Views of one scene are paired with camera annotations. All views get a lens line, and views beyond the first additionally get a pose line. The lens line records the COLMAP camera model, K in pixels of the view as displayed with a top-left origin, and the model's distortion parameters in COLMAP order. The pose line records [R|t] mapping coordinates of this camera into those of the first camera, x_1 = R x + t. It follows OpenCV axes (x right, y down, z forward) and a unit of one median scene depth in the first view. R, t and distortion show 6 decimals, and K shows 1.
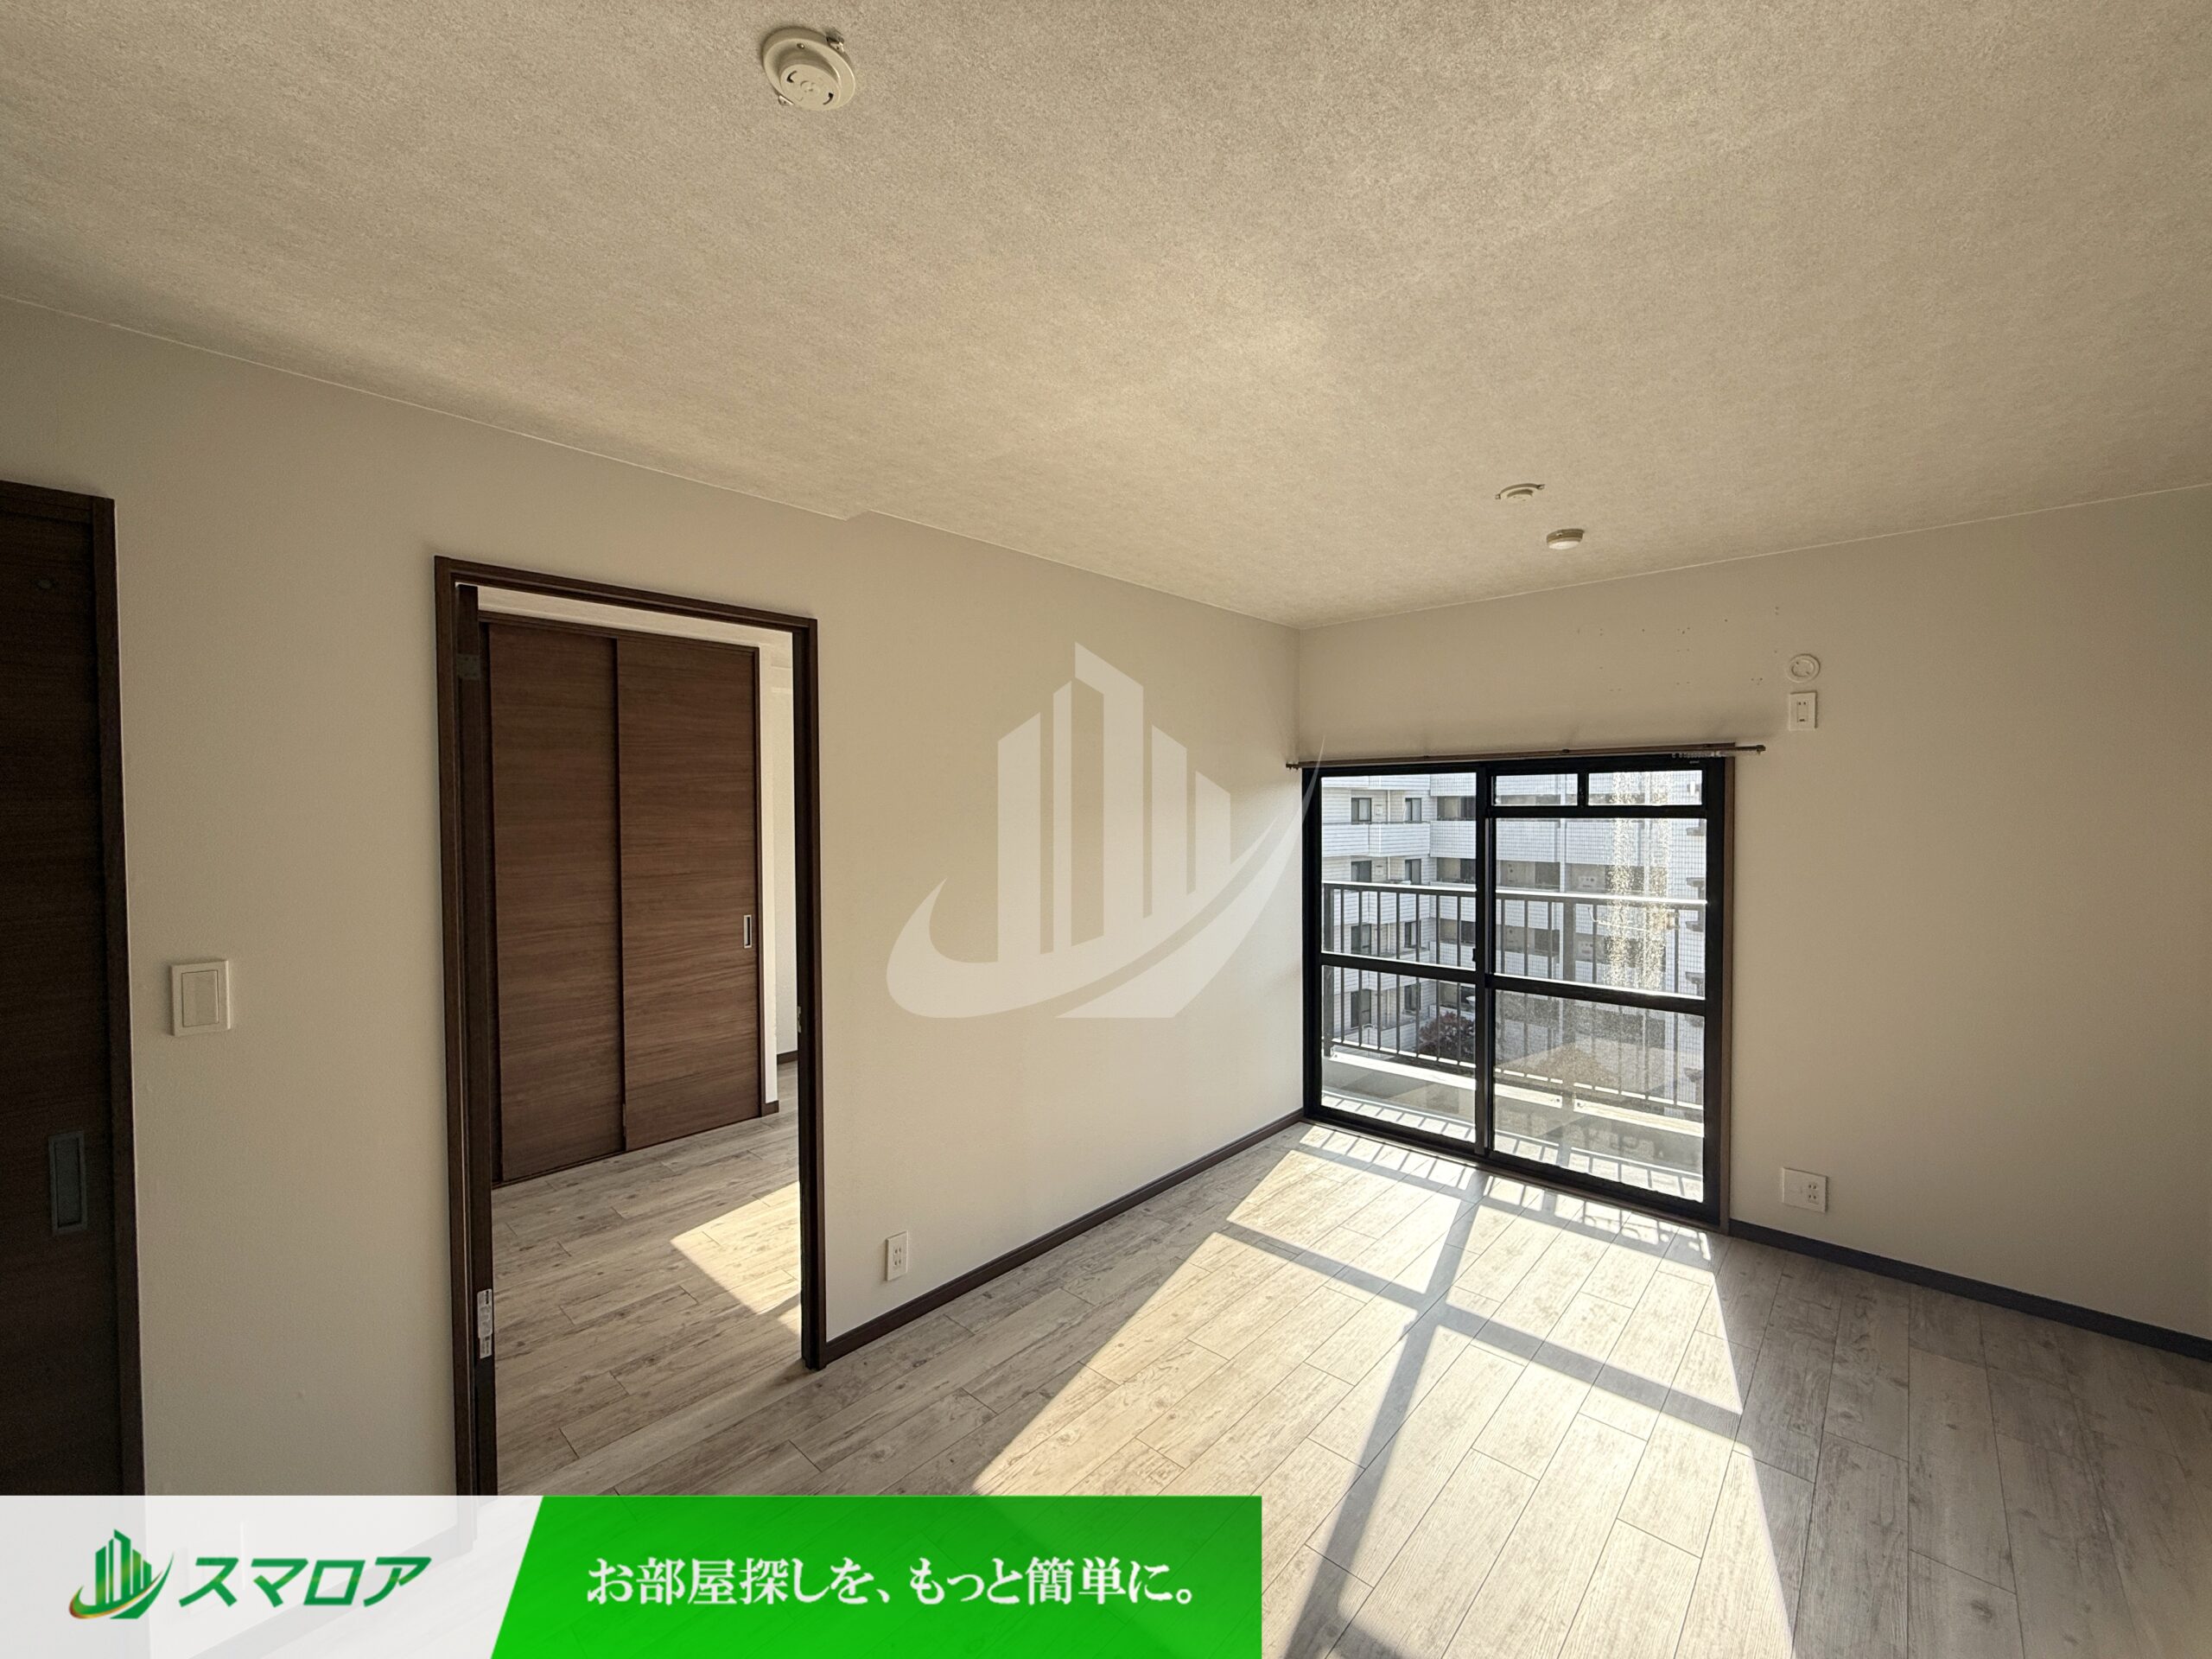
lens RADIAL K [[880.9, 0, 1102.7], [0, 880.9, 830.1], [0, 0, 1]] dist [0.000045, -0.000150]
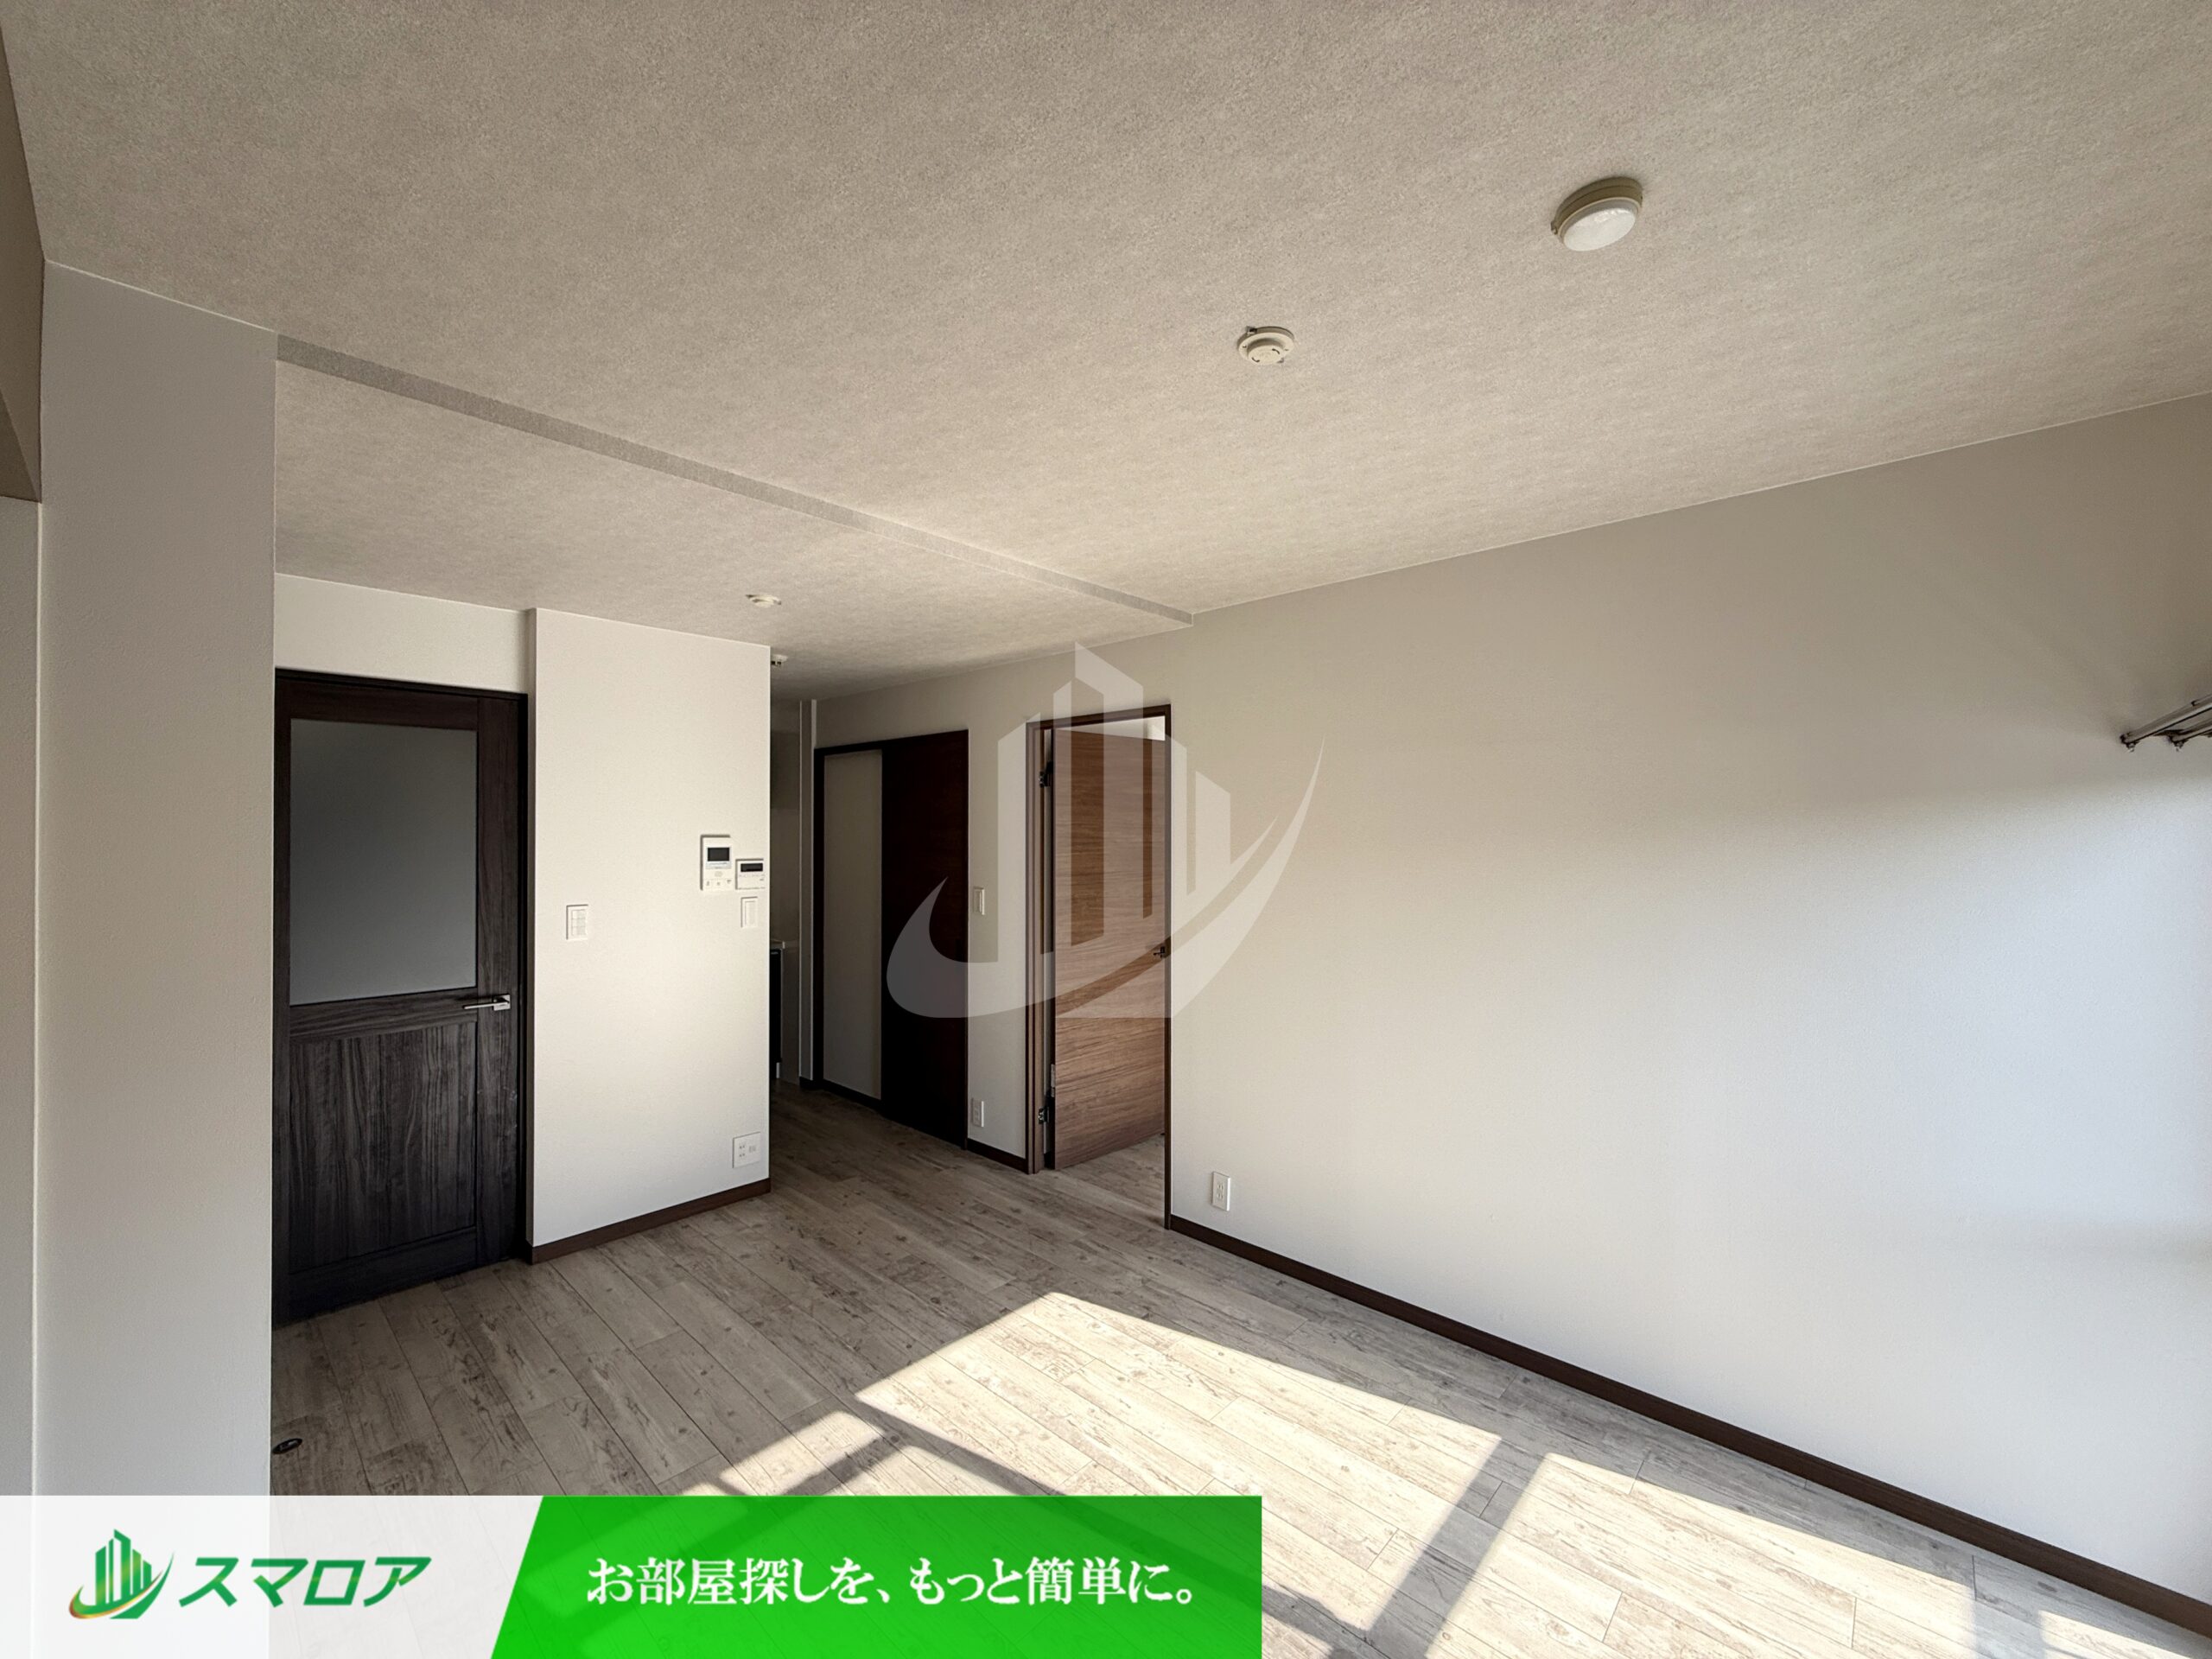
lens RADIAL K [[880.9, 0, 1105.1], [0, 880.9, 826.9], [0, 0, 1]] dist [0.000045, -0.000150]
pose [[-0.006086, -0.005332, -0.999967, 1.221344], [-0.026021, 0.999648, -0.005172, -0.029401], [0.999643, 0.025988, -0.006223, 0.984391]]
